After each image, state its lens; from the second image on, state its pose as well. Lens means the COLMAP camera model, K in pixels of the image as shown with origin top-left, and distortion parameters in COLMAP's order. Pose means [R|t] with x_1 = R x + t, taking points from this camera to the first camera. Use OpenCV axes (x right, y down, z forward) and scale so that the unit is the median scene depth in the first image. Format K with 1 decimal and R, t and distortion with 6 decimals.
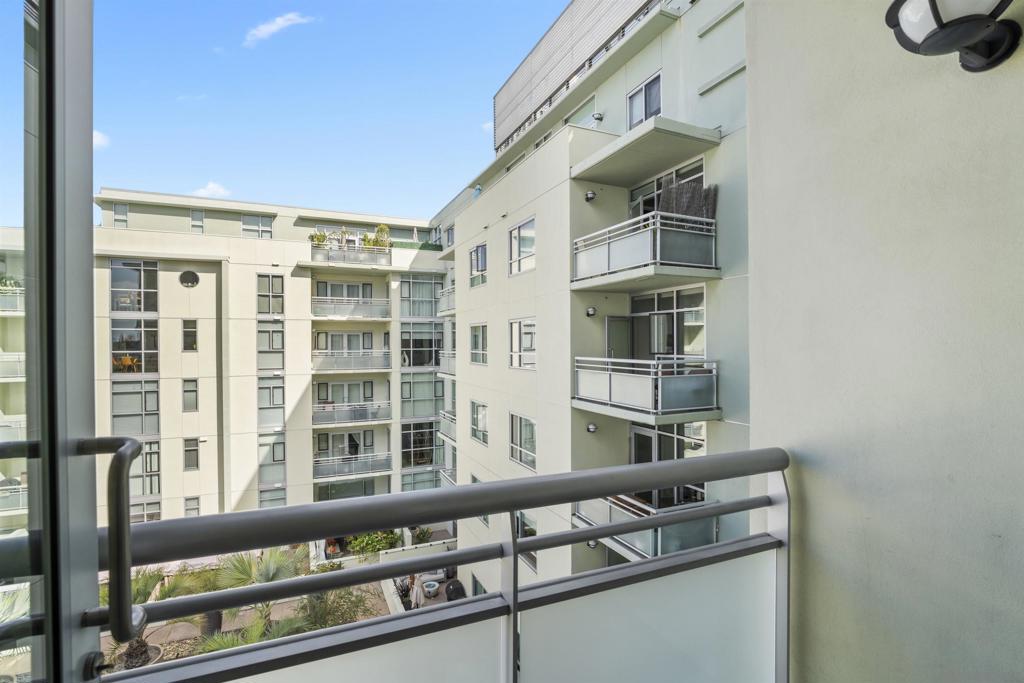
lens RADIAL K [[479.6, 0, 513.9], [0, 479.6, 332.5], [0, 0, 1]] dist [-0.000384, 0.000318]
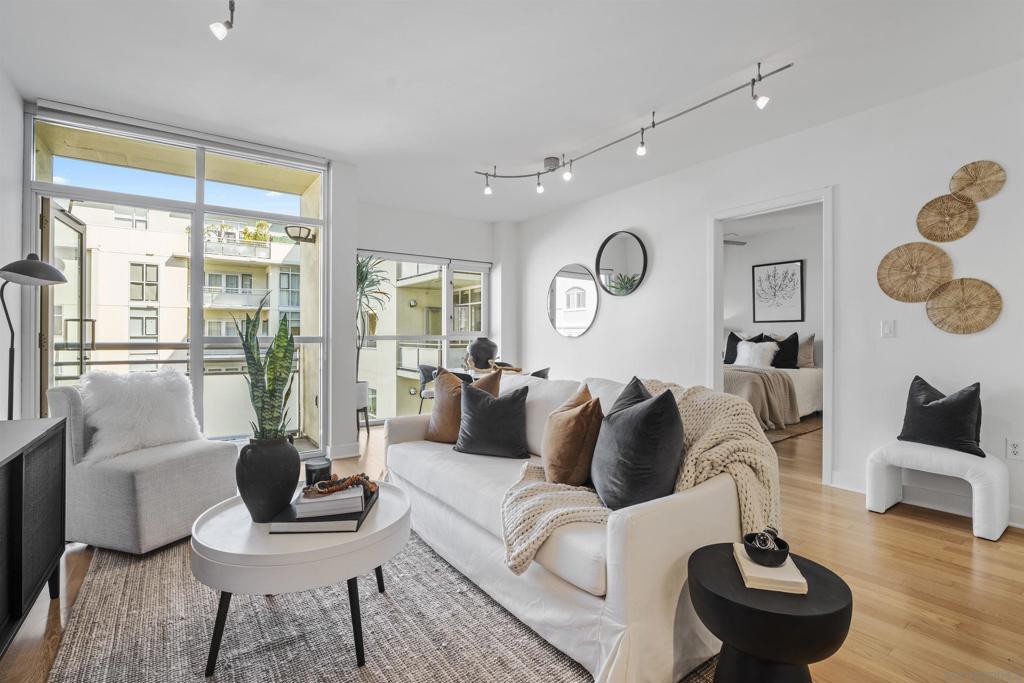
lens RADIAL K [[479.6, 0, 513.9], [0, 479.6, 332.5], [0, 0, 1]] dist [-0.000384, 0.000318]
pose [[0.983617, 0.006332, 0.180158, 0.096801], [-0.008882, 0.999871, 0.013353, 0.008028], [-0.180051, -0.014735, 0.983547, -0.173680]]
